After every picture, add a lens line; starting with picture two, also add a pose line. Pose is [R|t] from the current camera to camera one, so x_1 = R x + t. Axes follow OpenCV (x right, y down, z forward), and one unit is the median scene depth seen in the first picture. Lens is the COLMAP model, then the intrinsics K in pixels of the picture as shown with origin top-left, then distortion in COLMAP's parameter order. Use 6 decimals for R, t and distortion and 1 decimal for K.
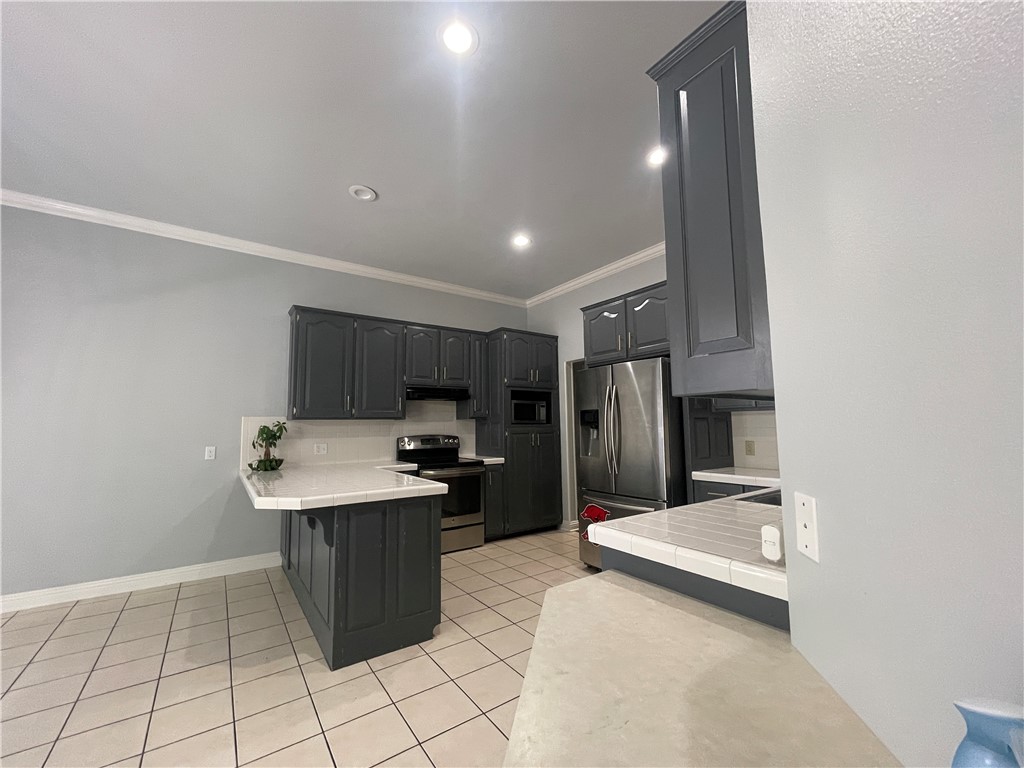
lens RADIAL K [[415.0, 0, 510.2], [0, 415.0, 386.2], [0, 0, 1]] dist [0.001937, 0.000160]
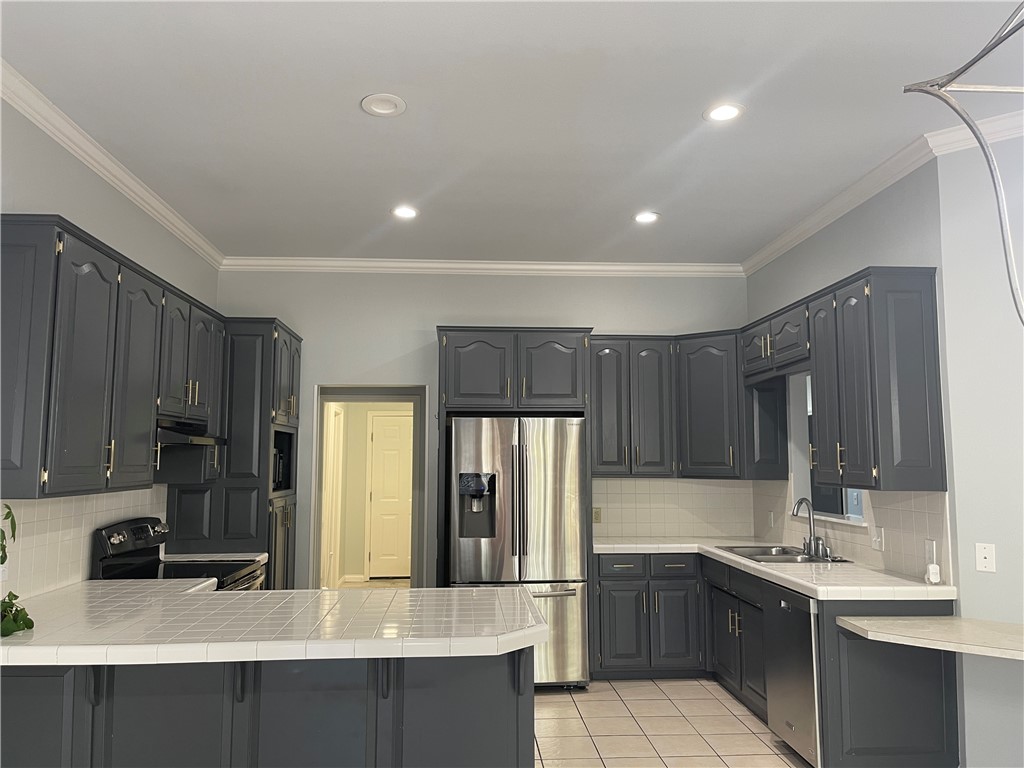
lens RADIAL K [[768.9, 0, 509.9], [0, 768.9, 383.9], [0, 0, 1]] dist [0.011564, 0.002881]
pose [[0.524420, 0.097957, 0.845806, -0.987114], [-0.088913, 0.994229, -0.060018, -0.026060], [-0.846805, -0.043729, 0.530103, 0.239449]]
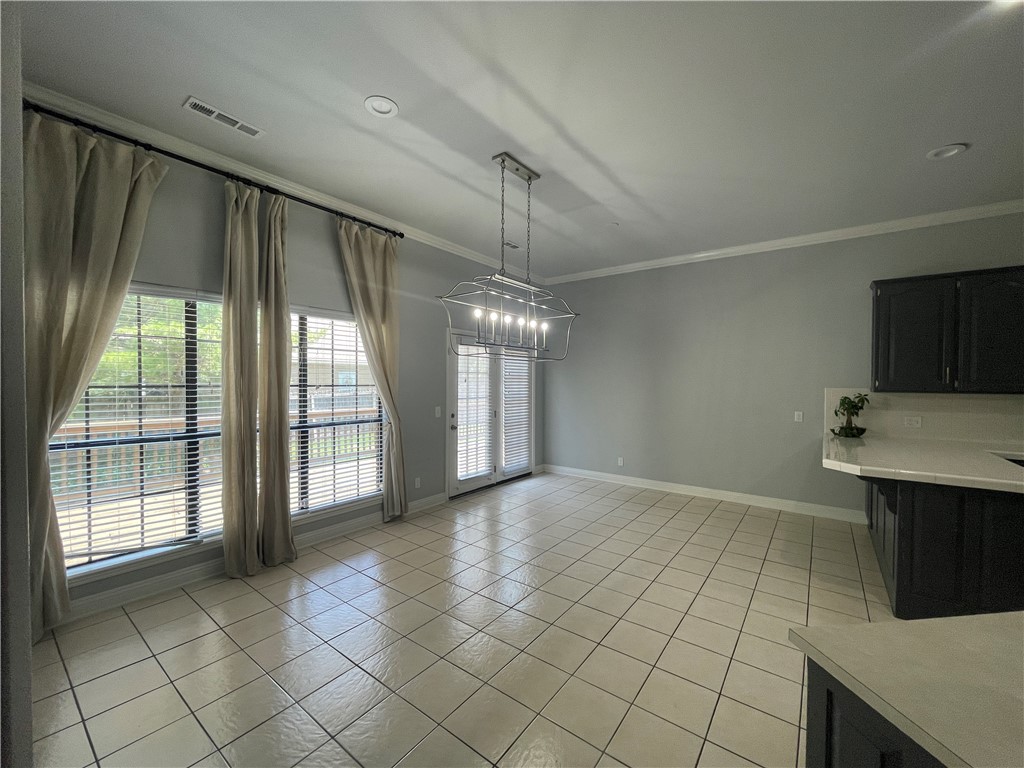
lens RADIAL K [[415.0, 0, 509.8], [0, 415.0, 387.0], [0, 0, 1]] dist [0.001937, 0.000160]
pose [[0.304241, 0.029101, -0.952151, 0.195543], [0.079553, 0.995266, 0.055838, -0.064879], [0.949268, -0.092734, 0.300485, -0.187045]]
